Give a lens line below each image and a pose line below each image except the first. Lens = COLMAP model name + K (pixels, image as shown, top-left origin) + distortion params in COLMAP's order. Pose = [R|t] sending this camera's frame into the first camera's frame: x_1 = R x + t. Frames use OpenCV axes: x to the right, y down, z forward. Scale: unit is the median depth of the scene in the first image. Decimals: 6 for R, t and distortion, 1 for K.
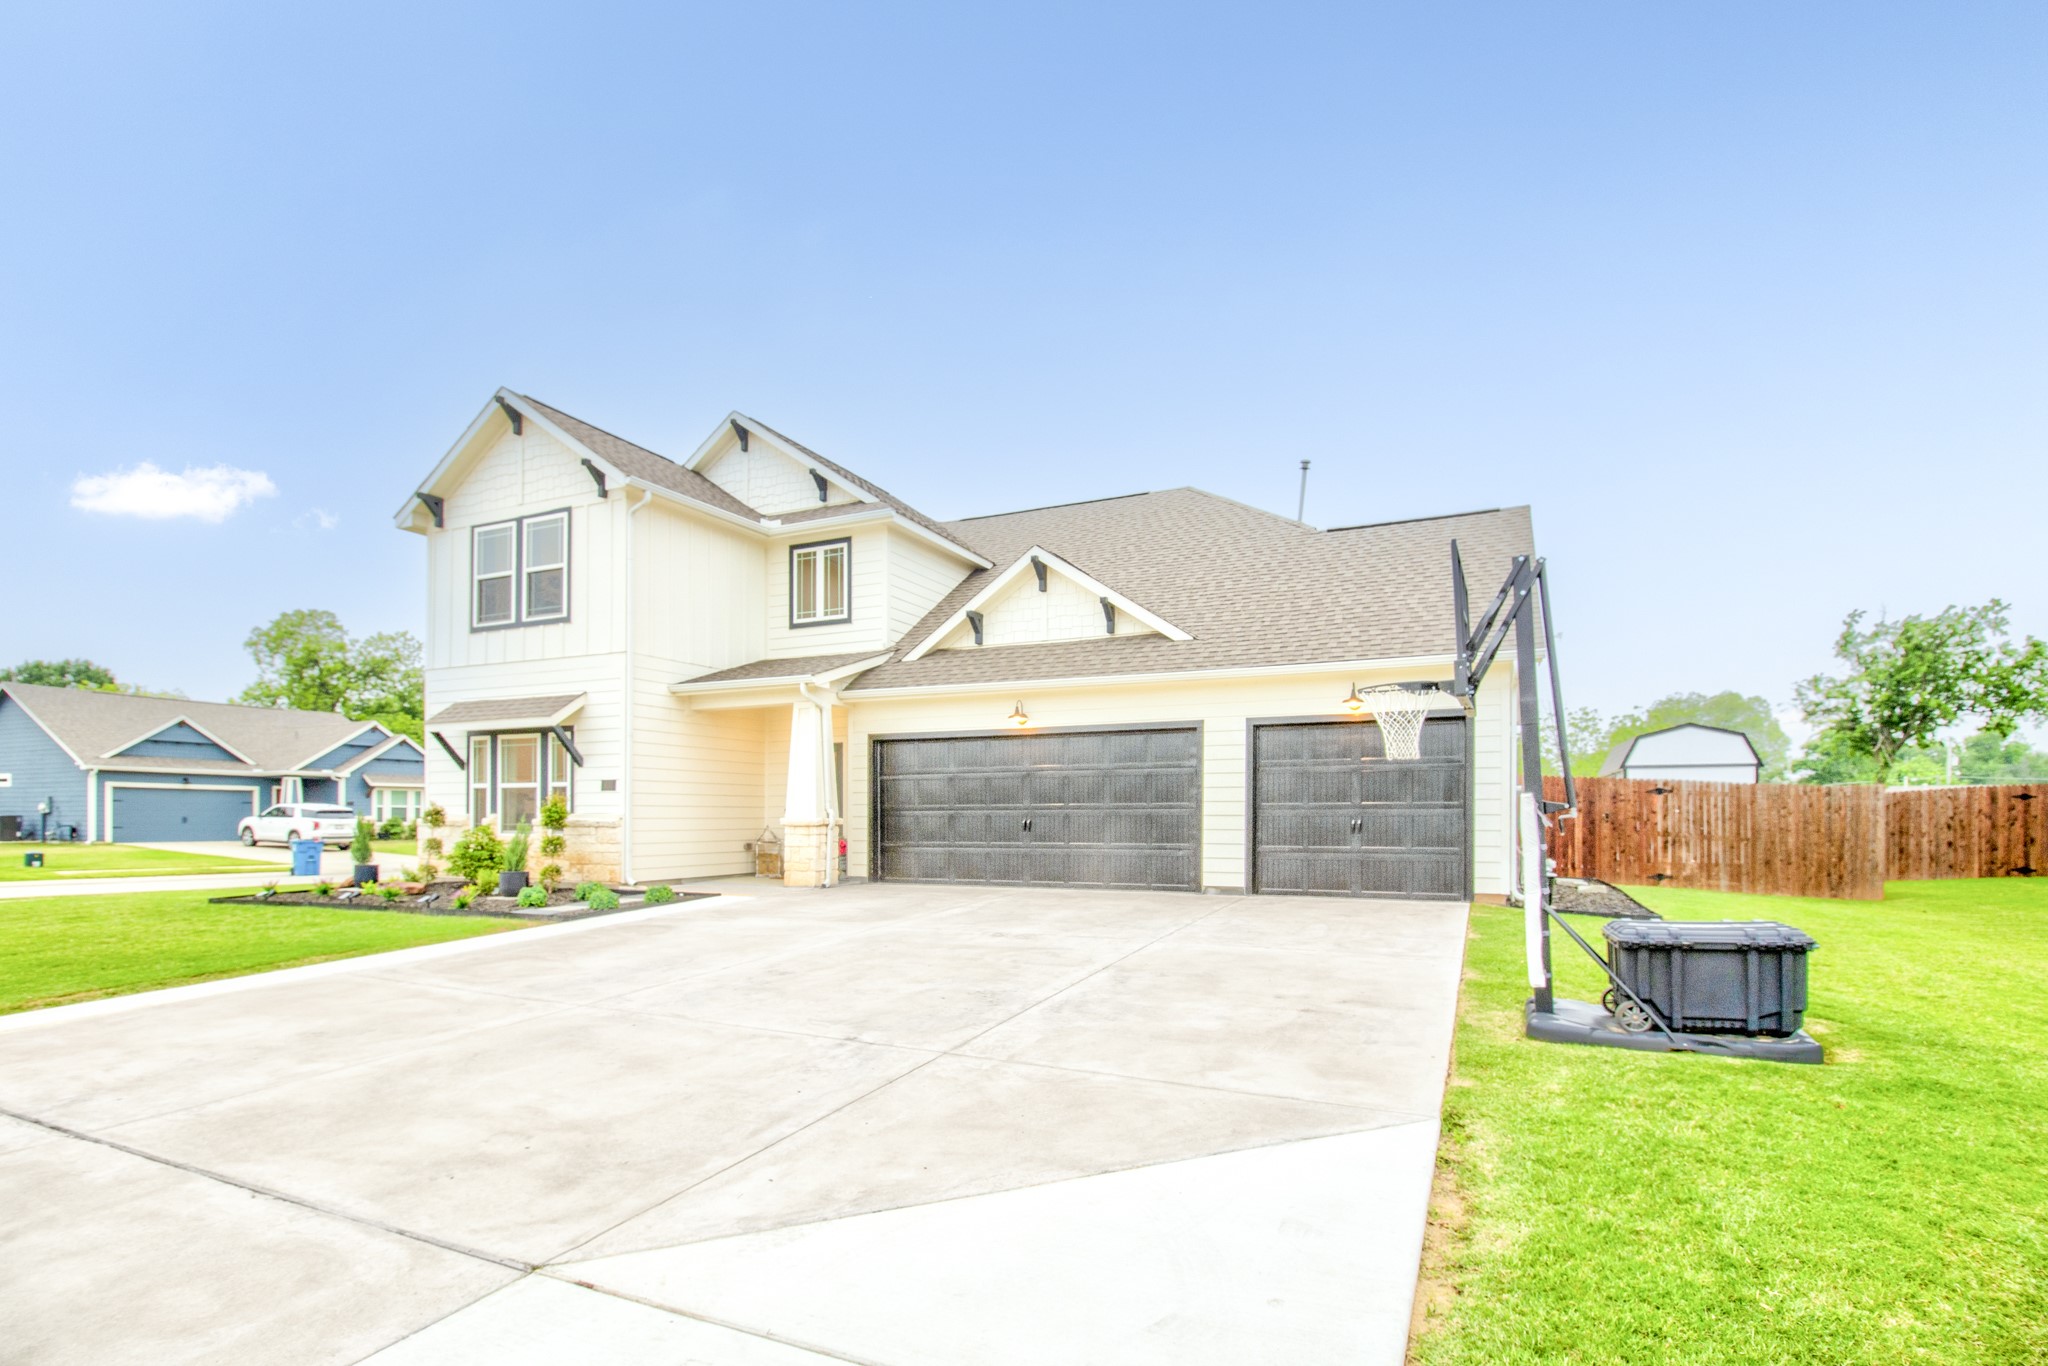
lens RADIAL K [[981.9, 0, 1035.6], [0, 981.9, 666.8], [0, 0, 1]] dist [0.000607, -0.012539]
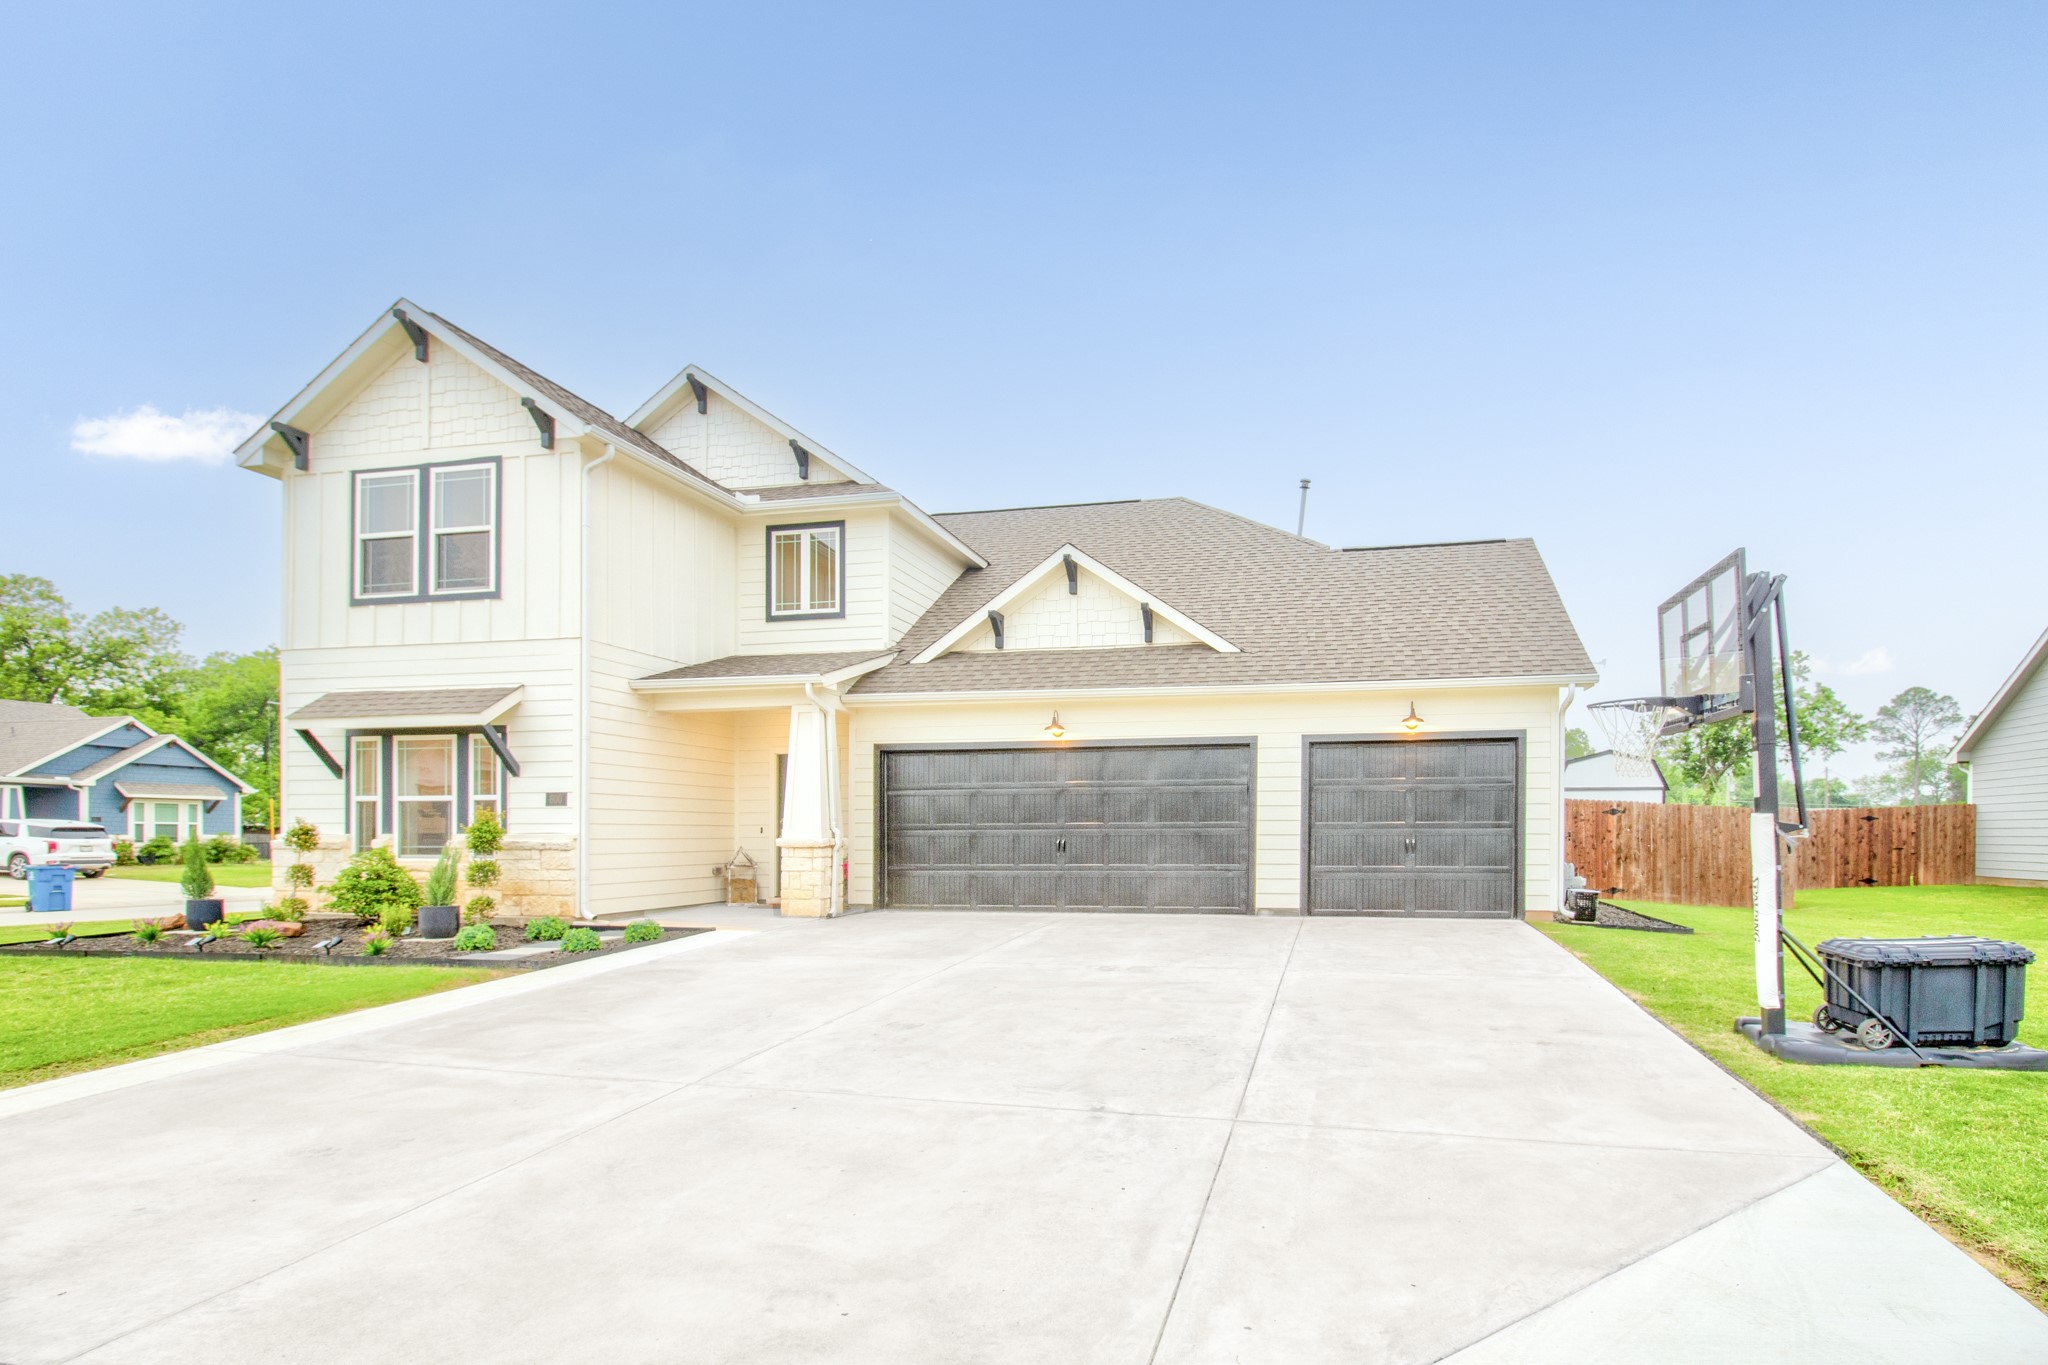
lens RADIAL K [[953.9, 0, 1051.0], [0, 953.9, 709.0], [0, 0, 1]] dist [0.000524, -0.011634]
pose [[0.970888, 0.029750, 0.237679, -0.222277], [-0.034902, 0.999238, 0.017494, 0.016737], [-0.236977, -0.025280, 0.971186, 0.126997]]
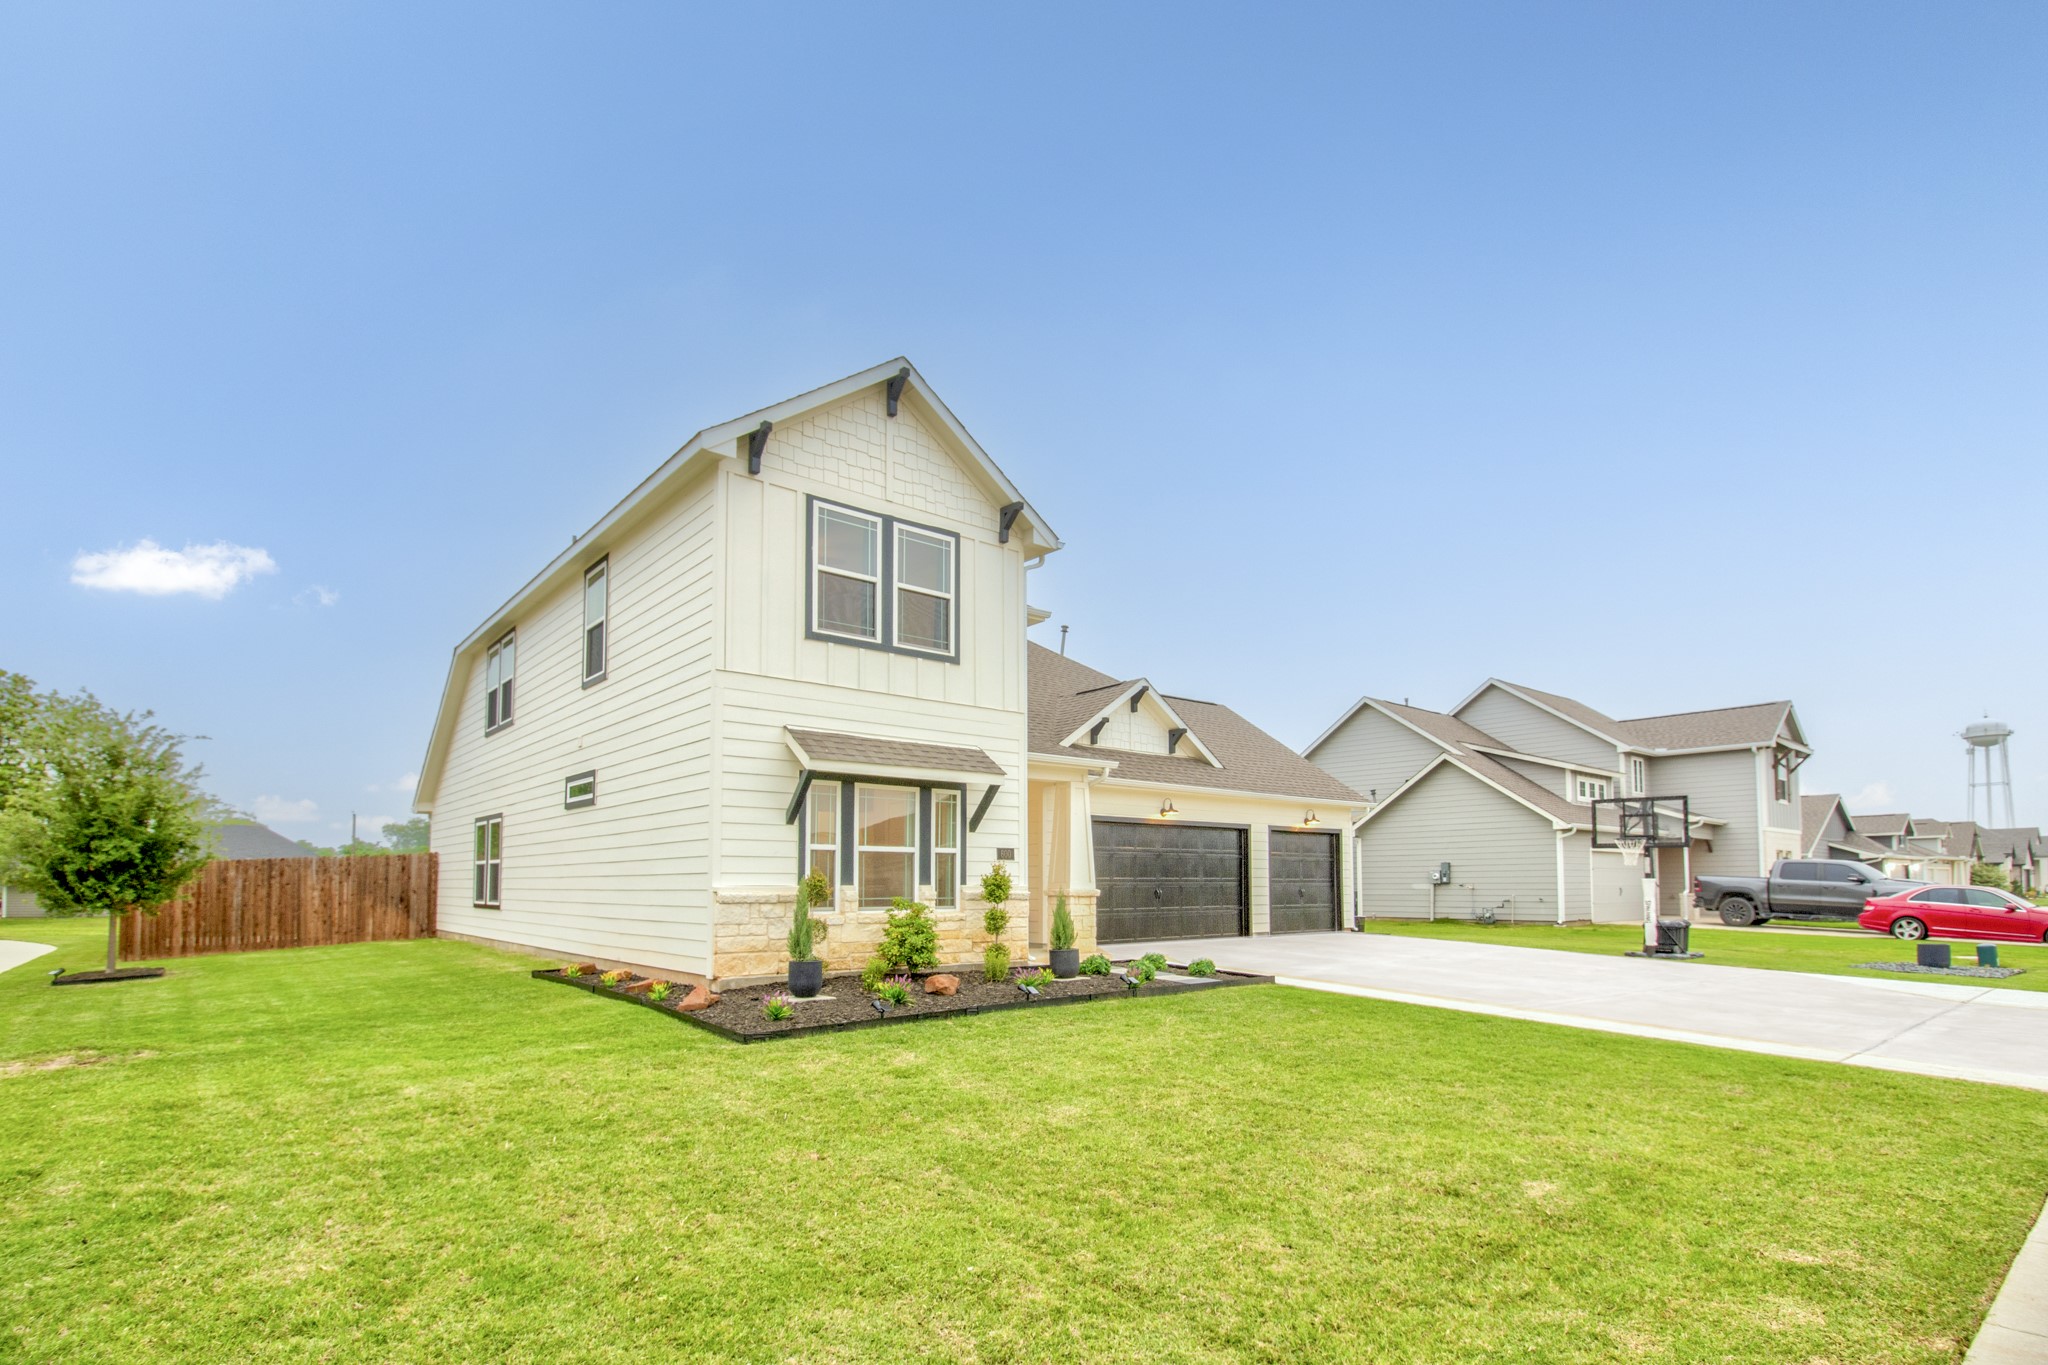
lens RADIAL K [[955.1, 0, 1051.1], [0, 955.1, 662.0], [0, 0, 1]] dist [0.001924, -0.011887]
pose [[0.433276, 0.205047, 0.877626, -1.218445], [-0.131659, 0.977729, -0.163436, 0.083487], [-0.891593, -0.044735, 0.450623, 0.551460]]
